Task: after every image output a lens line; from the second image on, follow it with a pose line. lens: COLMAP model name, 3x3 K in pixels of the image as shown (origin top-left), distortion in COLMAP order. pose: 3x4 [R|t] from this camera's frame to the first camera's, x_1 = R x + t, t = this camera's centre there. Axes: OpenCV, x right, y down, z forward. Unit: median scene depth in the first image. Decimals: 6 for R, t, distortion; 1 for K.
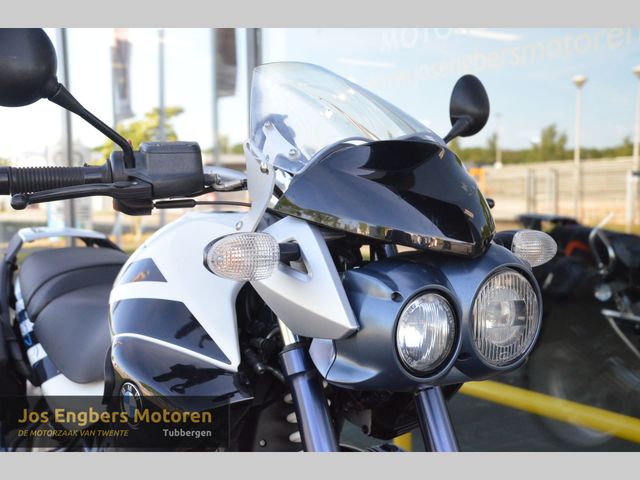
lens RADIAL K [[837.8, 0, 321.3], [0, 837.8, 242.8], [0, 0, 1]] dist [0.068644, 0.000000]
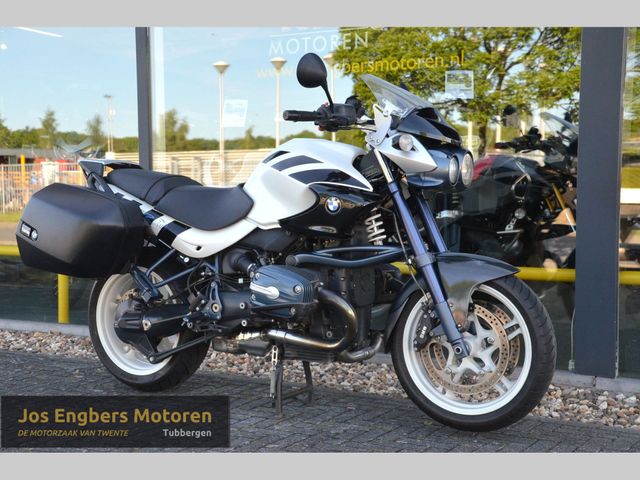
lens RADIAL K [[907.2, 0, 327.7], [0, 907.2, 251.4], [0, 0, 1]] dist [0.188147, 0.000000]
pose [[0.916347, -0.021812, 0.399791, -1.377338], [0.015494, 0.999699, 0.019030, 0.282401], [-0.400086, -0.011243, 0.916409, -1.580616]]
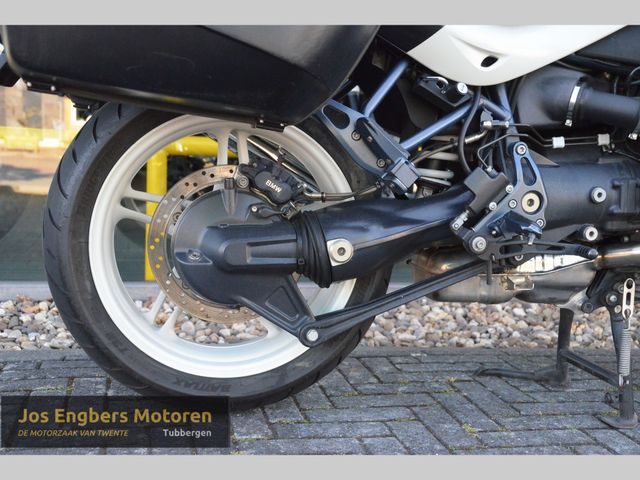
lens RADIAL K [[782.7, 0, 322.1], [0, 782.7, 242.9], [0, 0, 1]] dist [0.106136, 0.000000]
pose [[0.392054, -0.090115, 0.915518, -1.700735], [-0.004394, 0.994996, 0.099820, 0.479119], [-0.919932, -0.043157, 0.389697, 1.343318]]
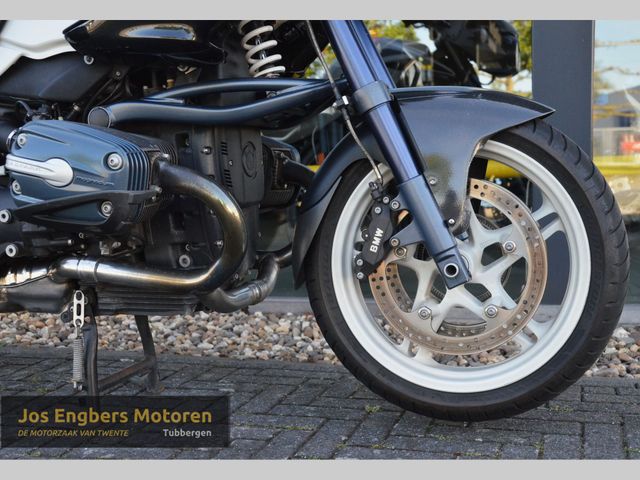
lens RADIAL K [[782.7, 0, 333.2], [0, 782.7, 246.4], [0, 0, 1]] dist [0.106136, 0.000000]
pose [[0.803978, -0.083230, 0.588806, -0.755788], [0.055650, 0.996342, 0.064849, 0.520721], [-0.592049, -0.019370, 0.805669, -0.044346]]
